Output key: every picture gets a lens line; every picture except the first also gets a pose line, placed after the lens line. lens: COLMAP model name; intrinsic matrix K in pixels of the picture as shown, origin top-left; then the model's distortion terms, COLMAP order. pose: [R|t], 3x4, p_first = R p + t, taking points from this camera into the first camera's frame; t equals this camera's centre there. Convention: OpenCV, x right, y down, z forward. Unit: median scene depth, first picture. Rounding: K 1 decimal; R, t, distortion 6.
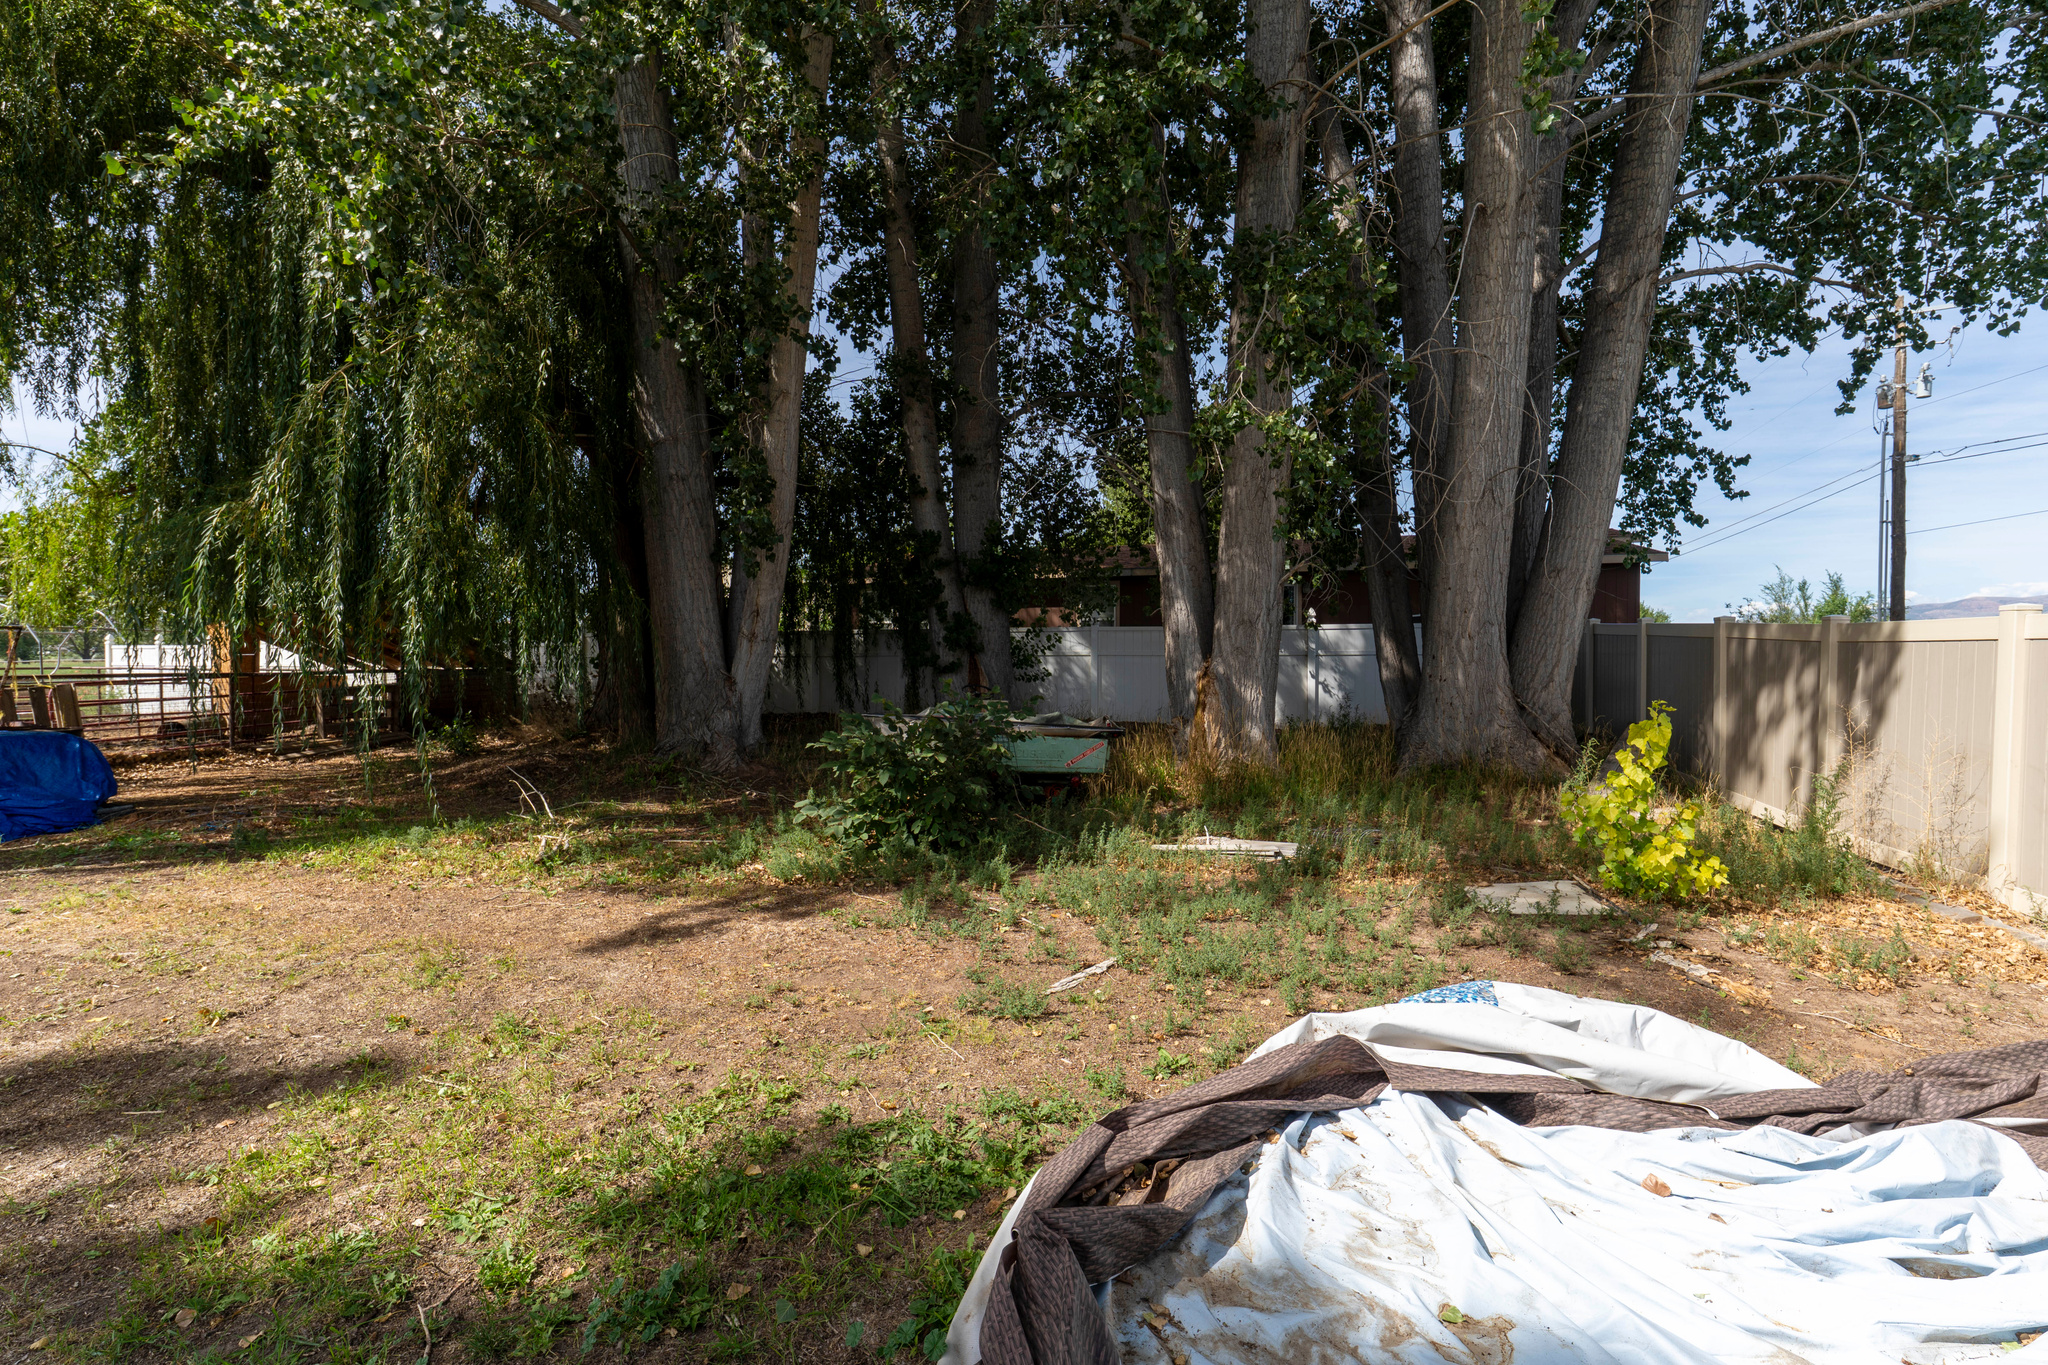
lens RADIAL K [[904.4, 0, 1020.8], [0, 904.4, 677.4], [0, 0, 1]] dist [-0.004126, 0.000266]
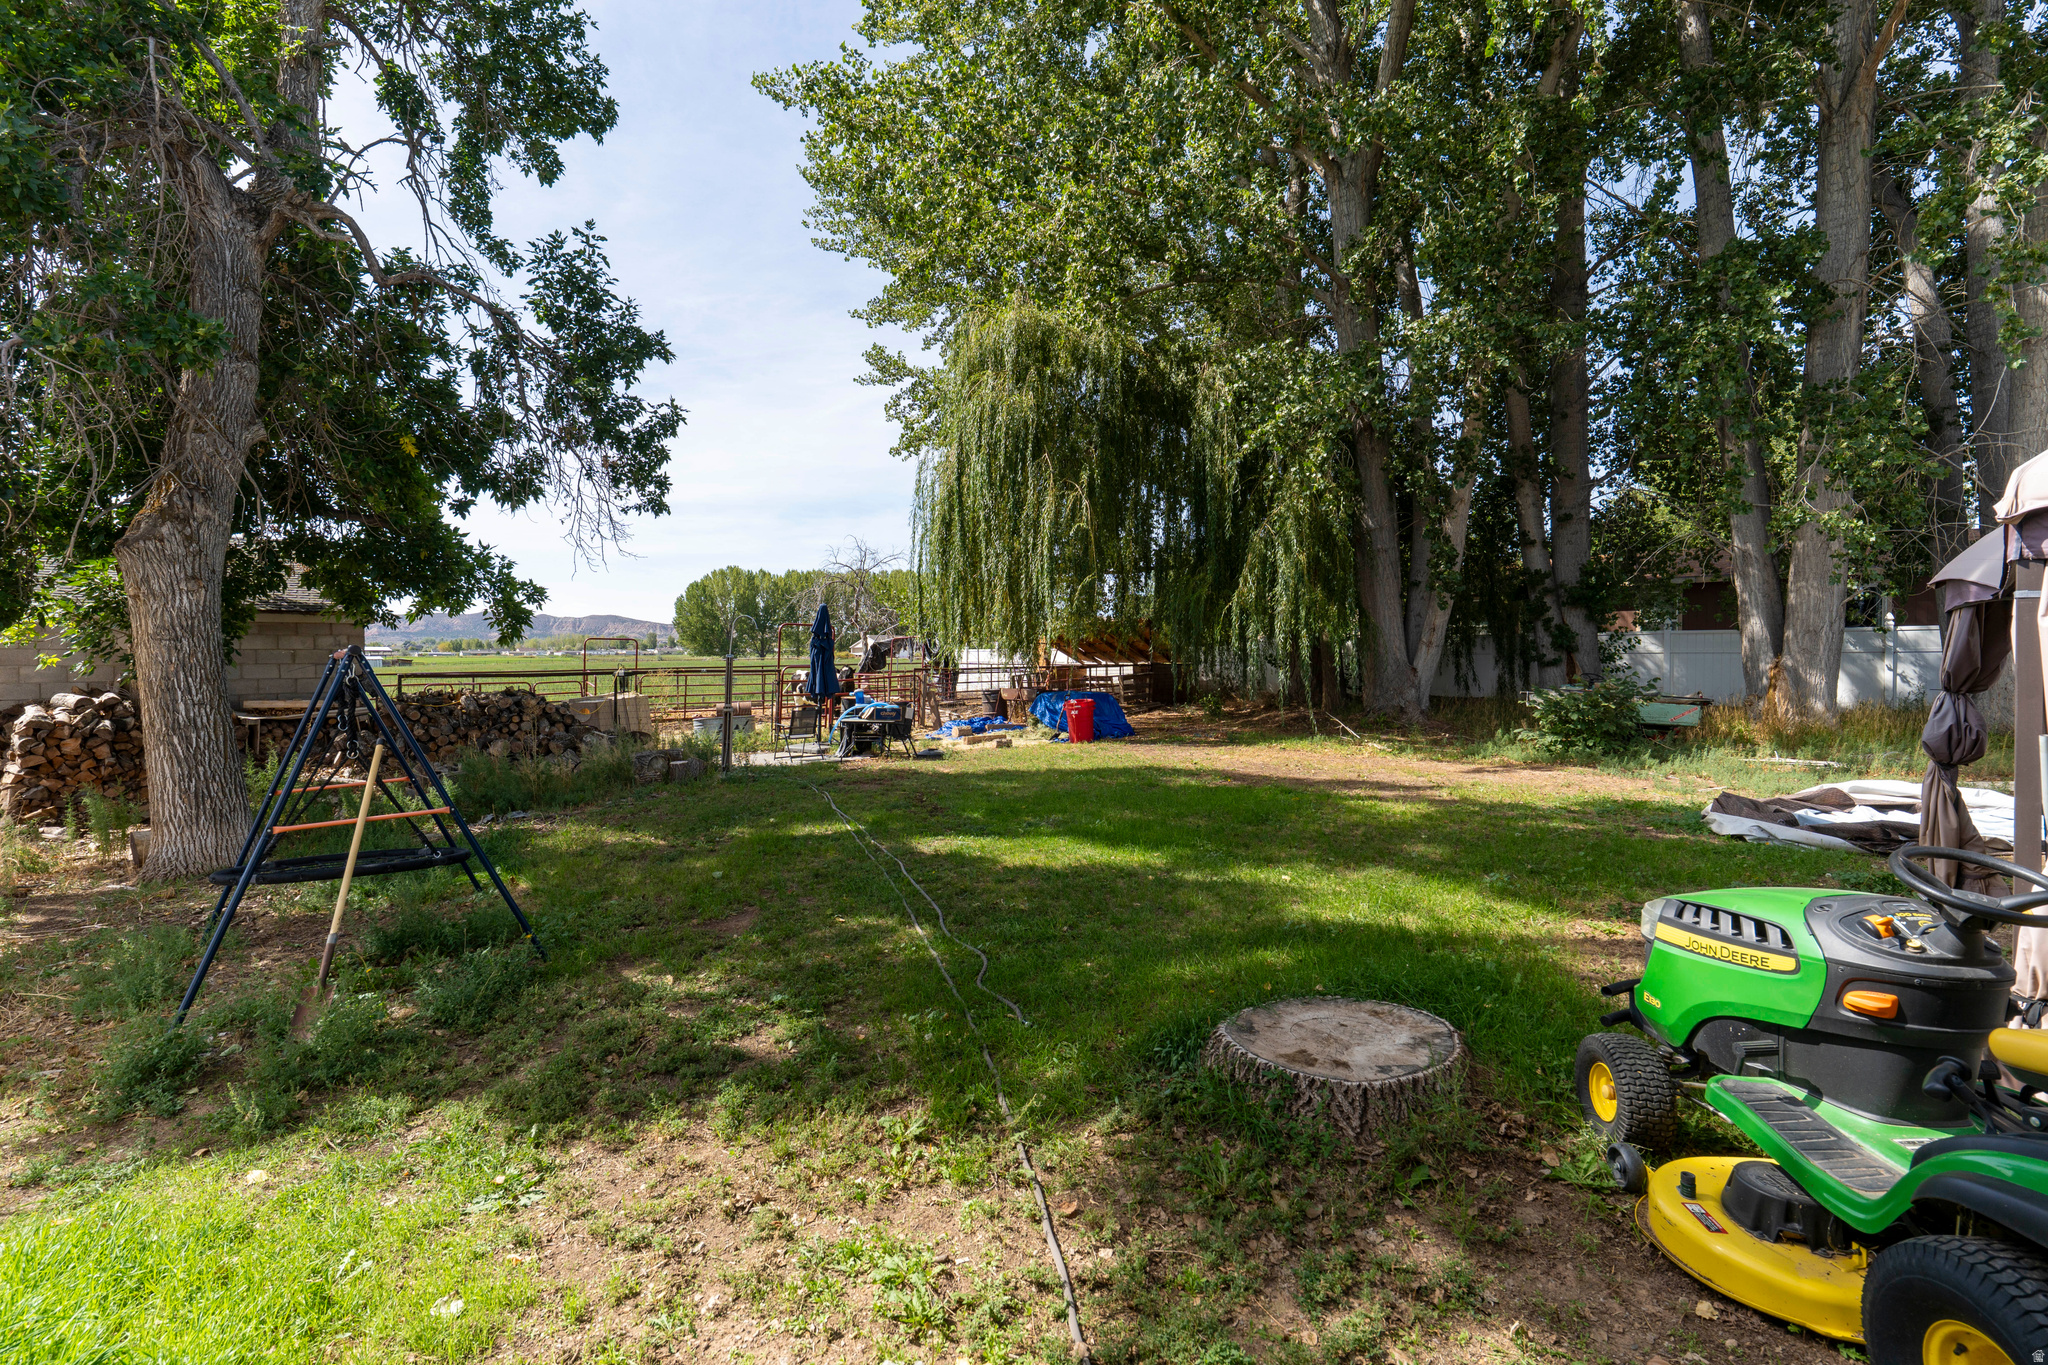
lens RADIAL K [[904.4, 0, 1020.8], [0, 904.4, 677.4], [0, 0, 1]] dist [-0.004126, 0.000266]
pose [[0.879501, 0.005840, -0.475861, -0.176859], [-0.003586, 0.999978, 0.005644, 0.010460], [0.475883, -0.003258, 0.879502, -0.867662]]
